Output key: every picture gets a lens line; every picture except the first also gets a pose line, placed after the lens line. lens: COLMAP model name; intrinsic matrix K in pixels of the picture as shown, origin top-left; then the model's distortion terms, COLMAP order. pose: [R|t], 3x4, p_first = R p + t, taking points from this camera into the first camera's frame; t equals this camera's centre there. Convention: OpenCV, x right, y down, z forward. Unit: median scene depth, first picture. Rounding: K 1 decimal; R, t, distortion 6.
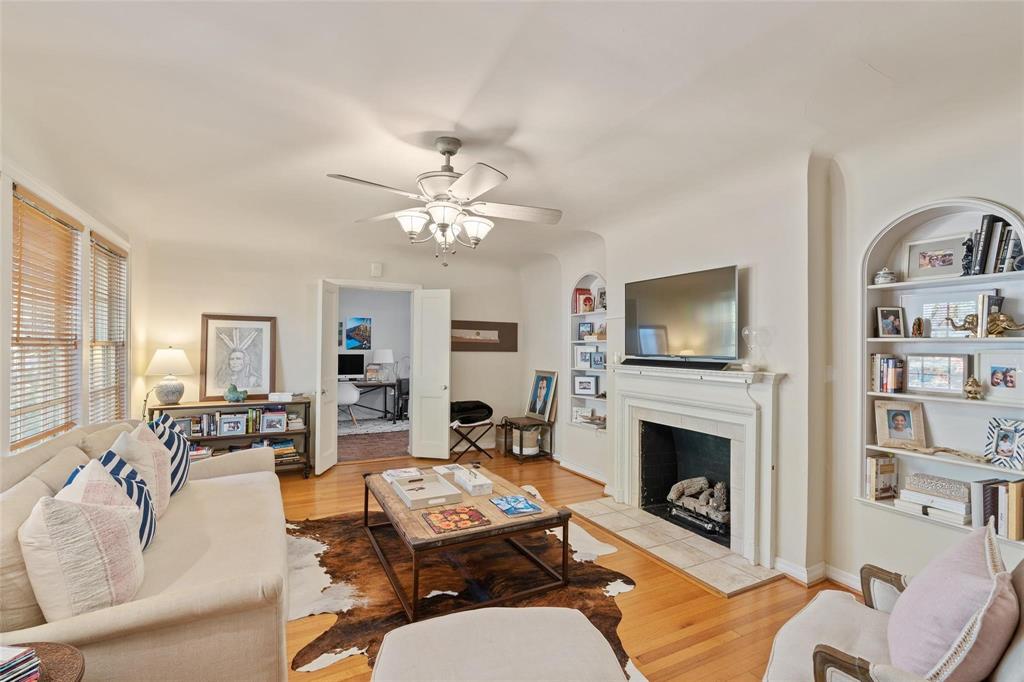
lens RADIAL K [[461.4, 0, 512.0], [0, 461.4, 341.0], [0, 0, 1]] dist [-0.009633, 0.000004]
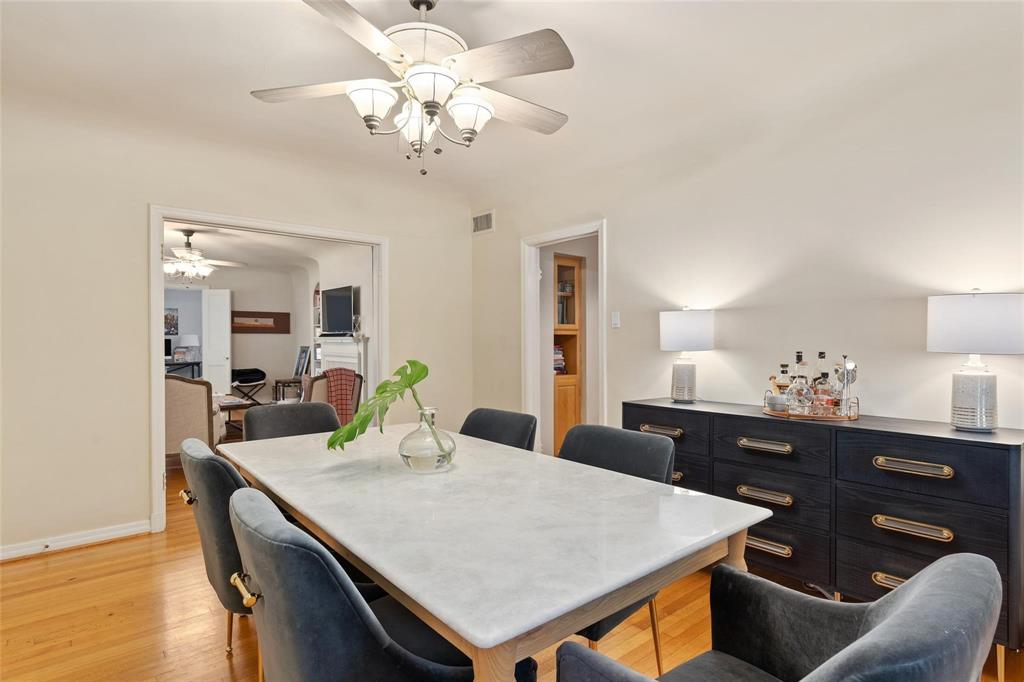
lens RADIAL K [[532.5, 0, 512.0], [0, 532.5, 341.0], [0, 0, 1]] dist [-0.008698, -0.000664]
pose [[0.975421, -0.015966, 0.219769, 0.421070], [0.011356, 0.999689, 0.022223, 0.023952], [-0.220055, -0.019181, 0.975299, -0.946099]]
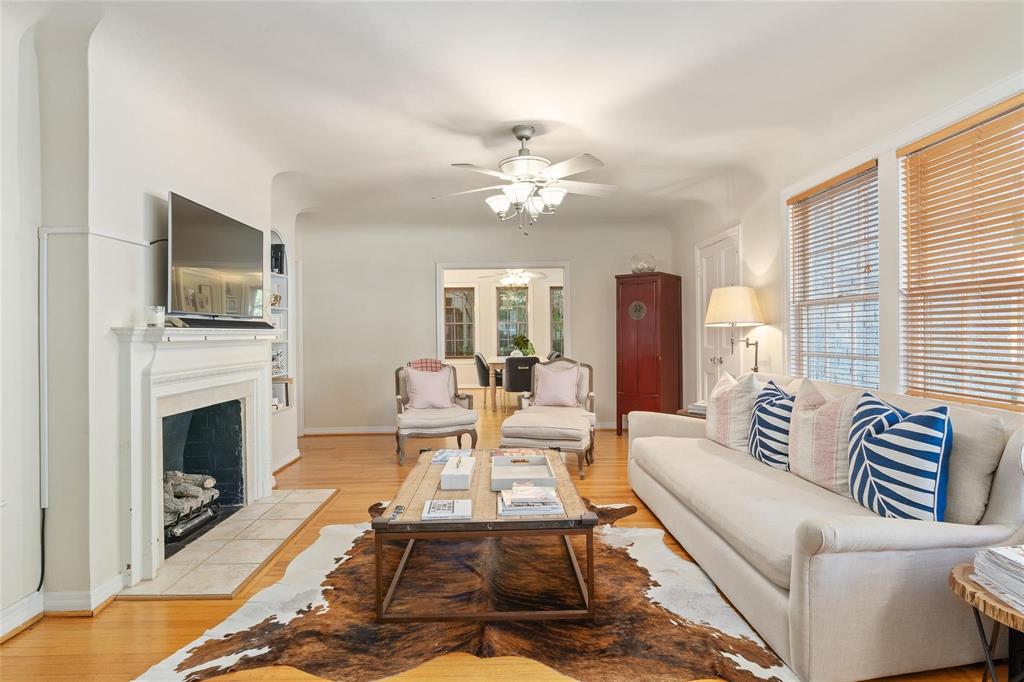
lens RADIAL K [[532.5, 0, 512.0], [0, 532.5, 341.0], [0, 0, 1]] dist [-0.008698, -0.000664]
pose [[-0.900296, -0.005207, 0.435246, -0.369136], [-0.003554, 0.999983, 0.004612, 0.052228], [-0.435263, 0.002606, -0.900300, 1.175345]]
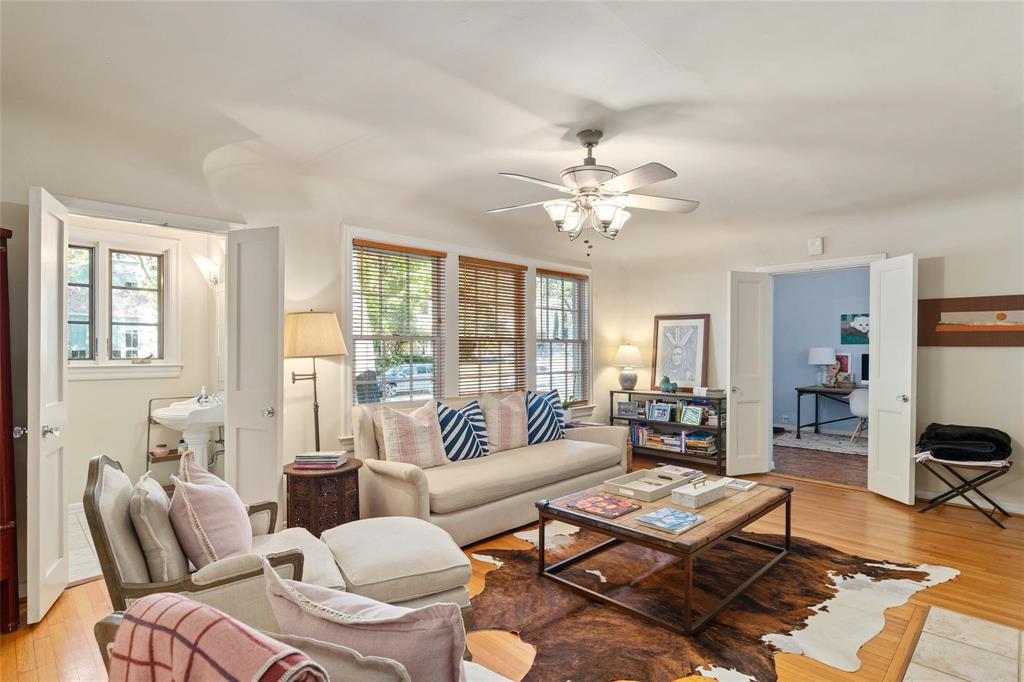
lens RADIAL K [[515.8, 0, 513.1], [0, 515.8, 350.0], [0, 0, 1]] dist [-0.002828, -0.000206]
pose [[0.303517, -0.004007, -0.952818, 0.477682], [0.013307, 0.999911, 0.000034, 0.024043], [0.952733, -0.012689, 0.303543, 0.256844]]
